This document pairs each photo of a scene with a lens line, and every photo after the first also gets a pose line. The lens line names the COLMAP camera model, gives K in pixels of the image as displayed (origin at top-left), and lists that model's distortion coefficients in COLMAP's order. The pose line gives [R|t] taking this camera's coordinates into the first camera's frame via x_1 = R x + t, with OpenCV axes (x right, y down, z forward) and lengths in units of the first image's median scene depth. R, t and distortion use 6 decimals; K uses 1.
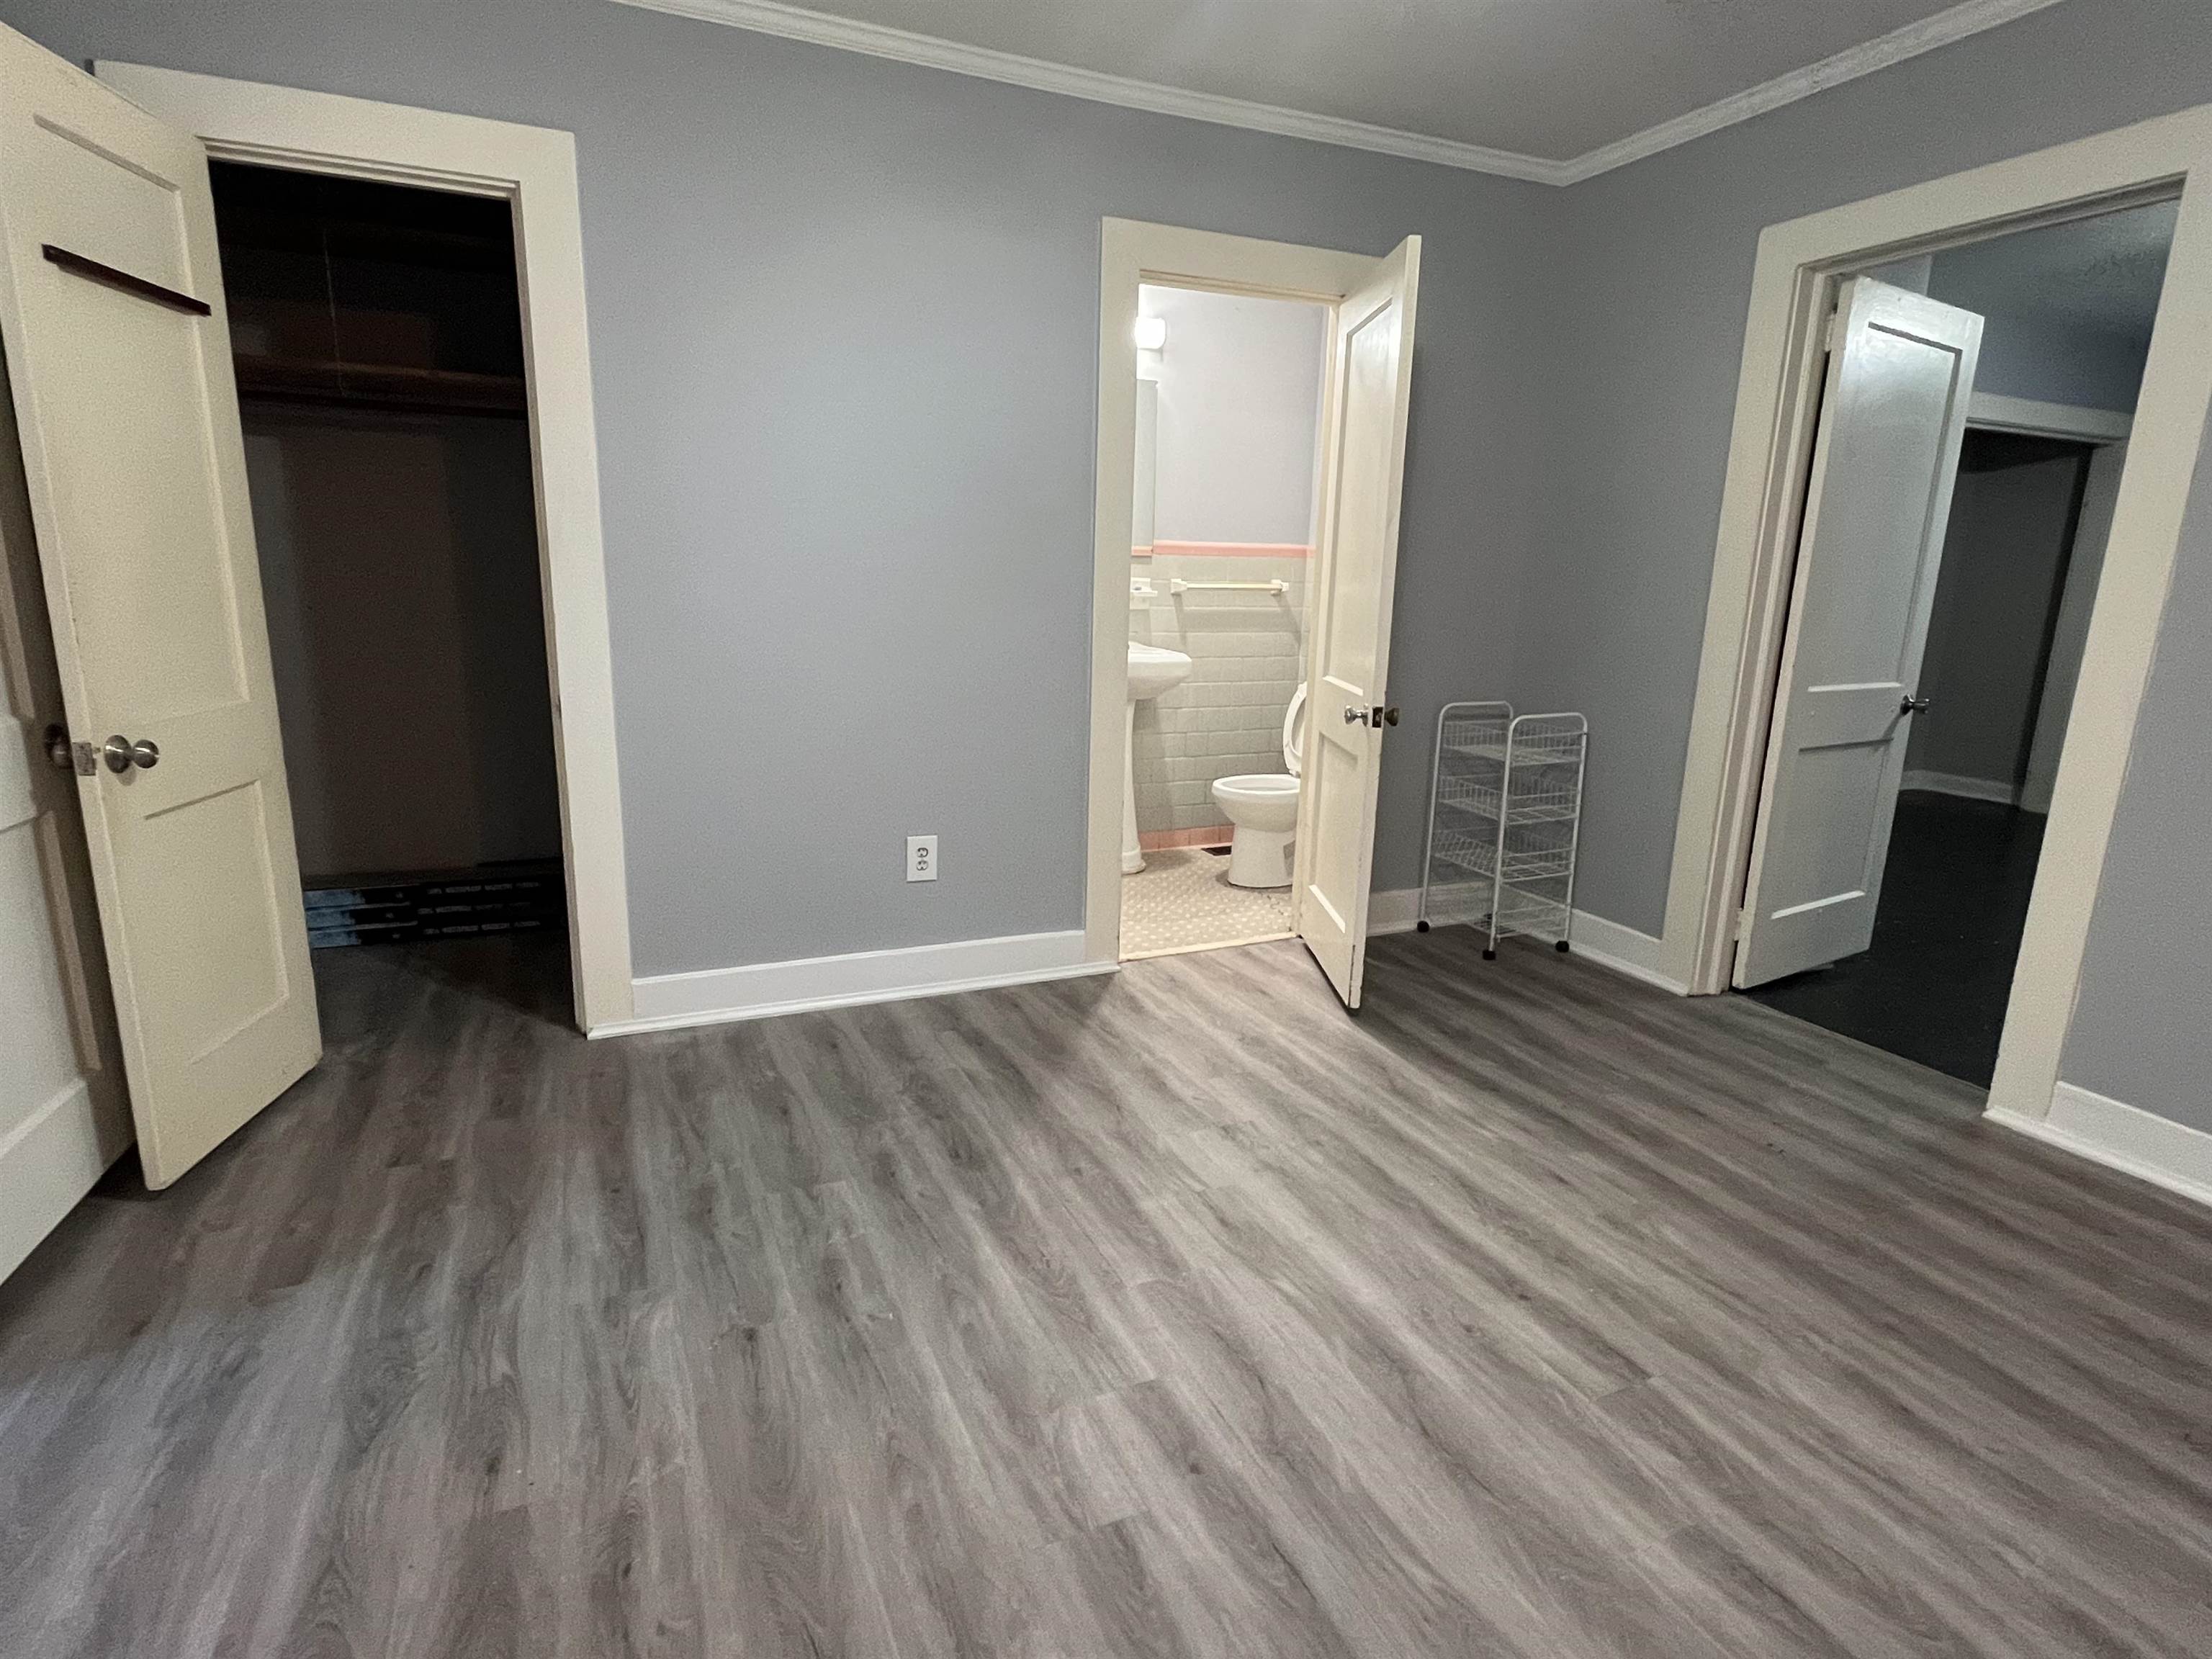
lens RADIAL K [[1131.2, 0, 1105.9], [0, 1131.2, 822.2], [0, 0, 1]] dist [-0.000685, -0.000274]
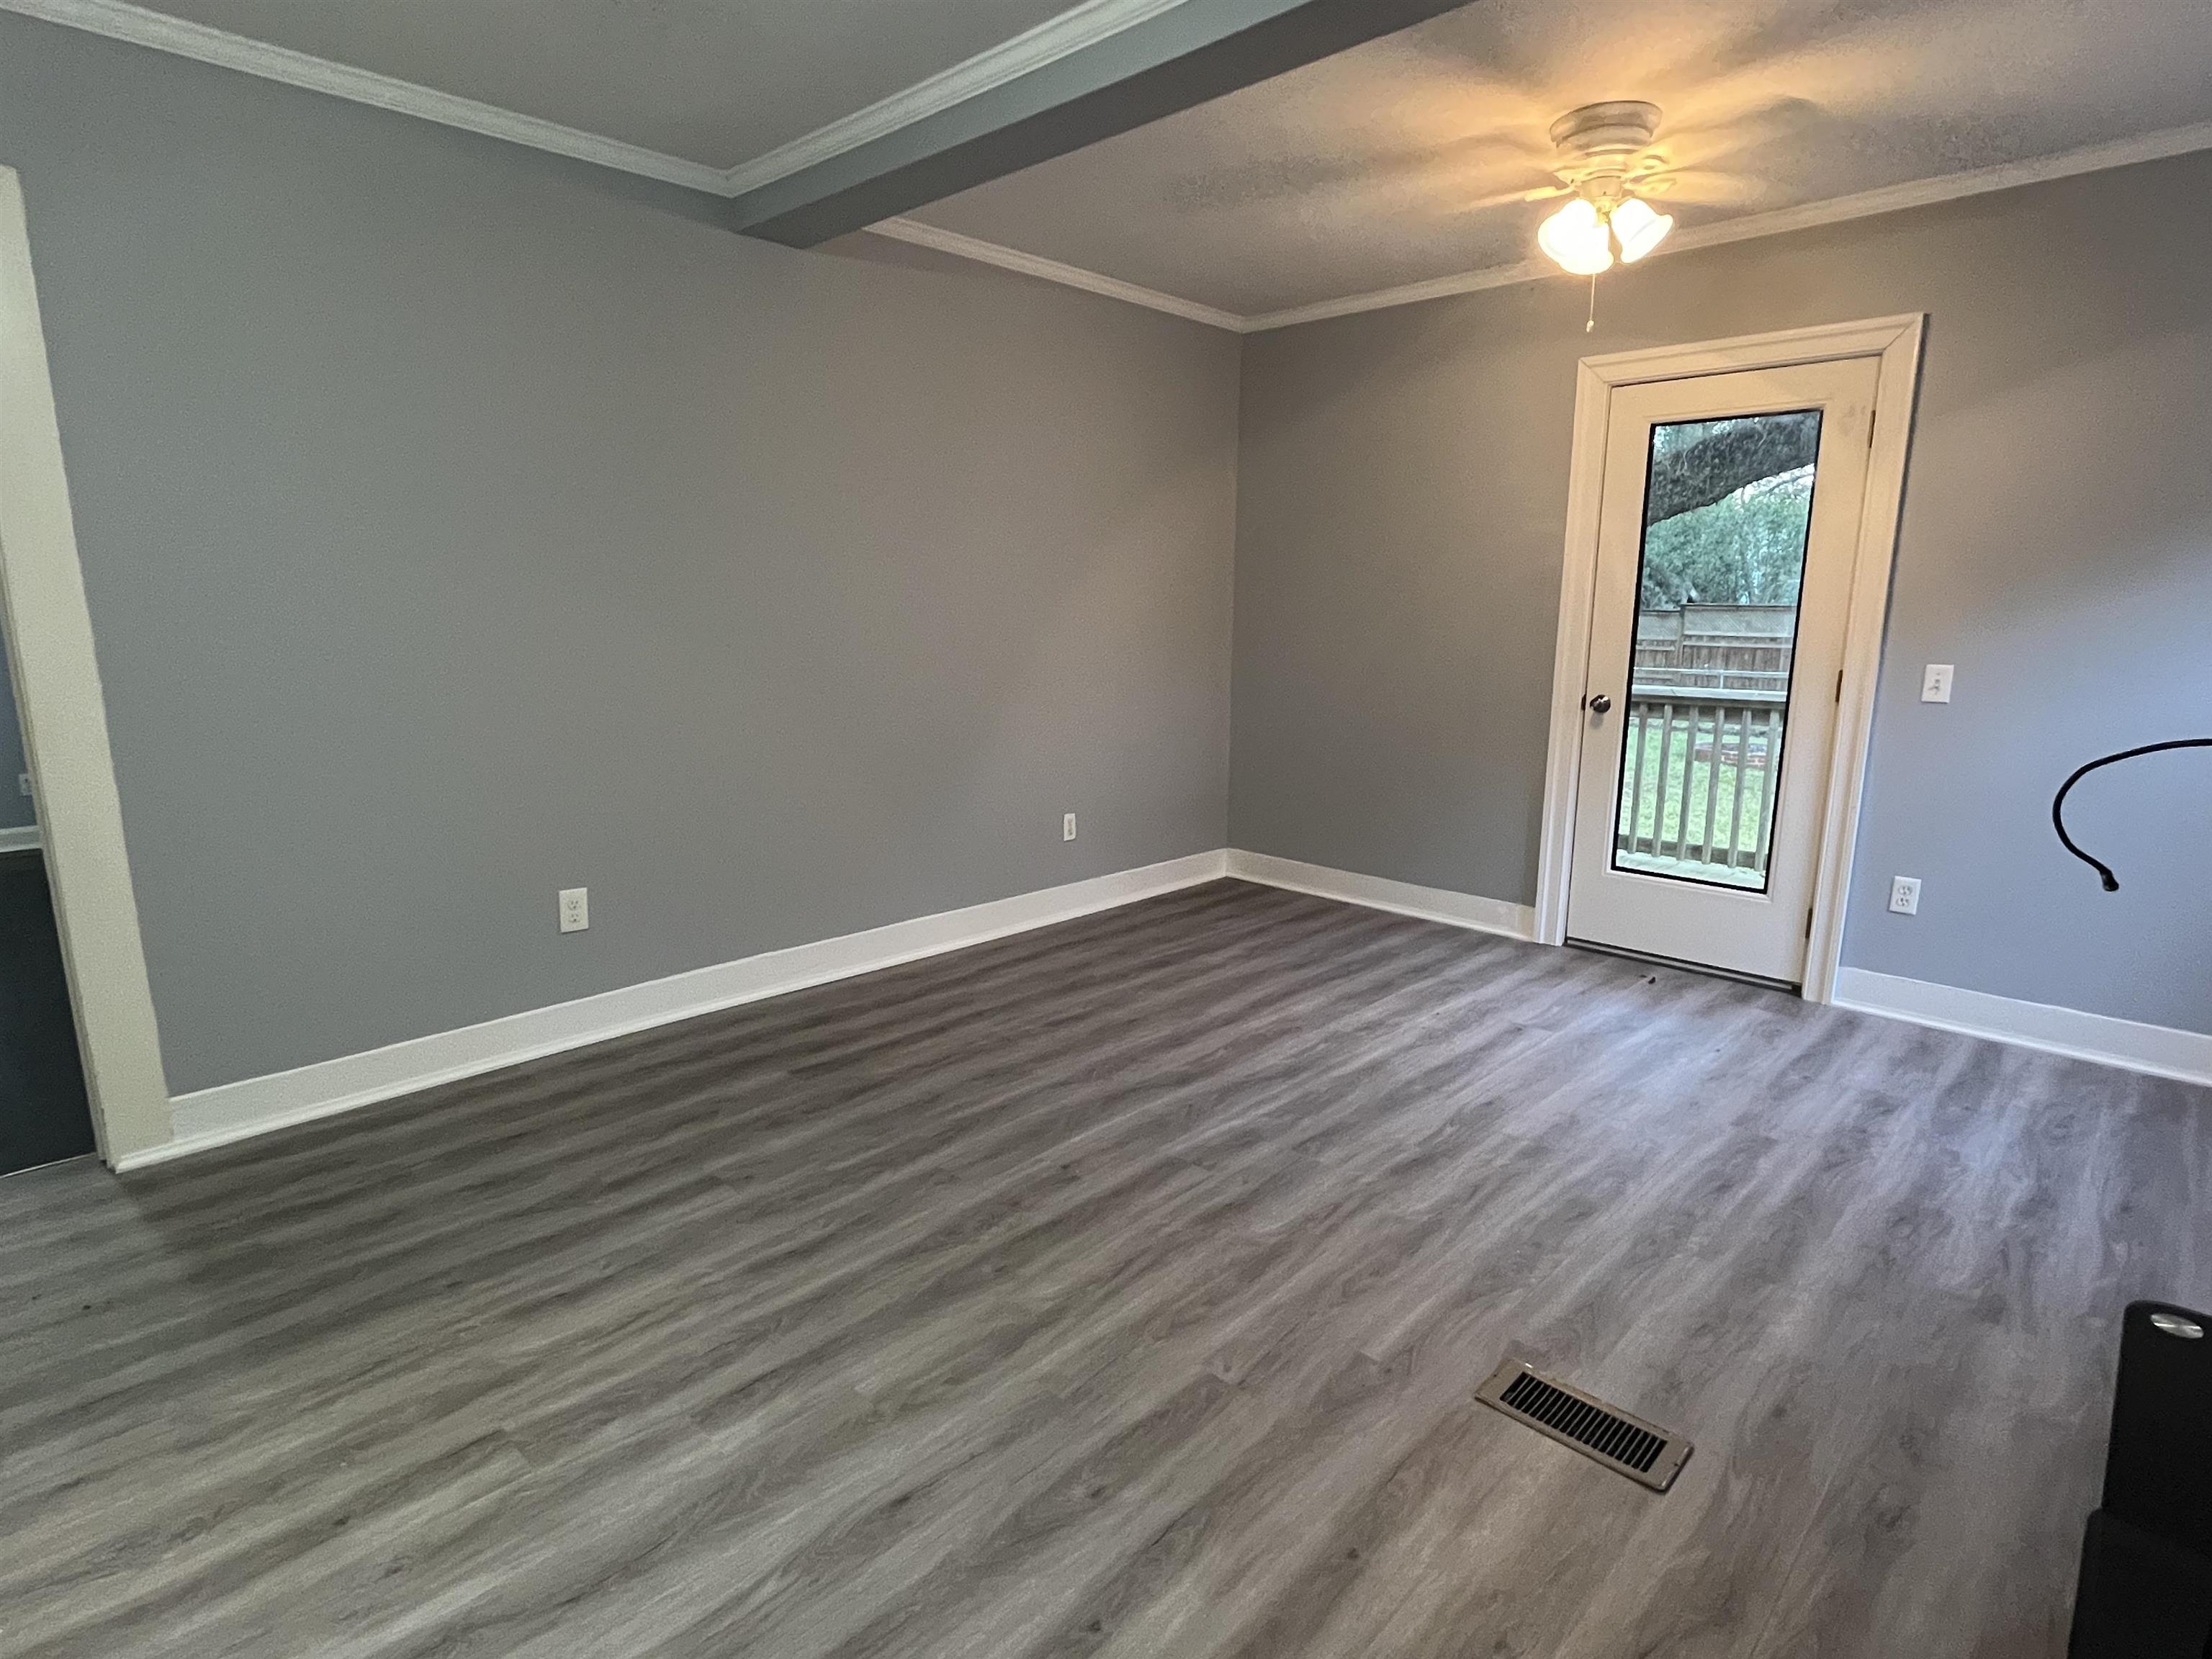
lens RADIAL K [[1131.2, 0, 1110.4], [0, 1131.2, 824.5], [0, 0, 1]] dist [-0.000685, -0.000274]
pose [[-0.352950, -0.211022, 0.911535, -0.510232], [0.192738, 0.936942, 0.291532, -0.204462], [-0.915575, 0.278584, -0.290022, 0.624751]]
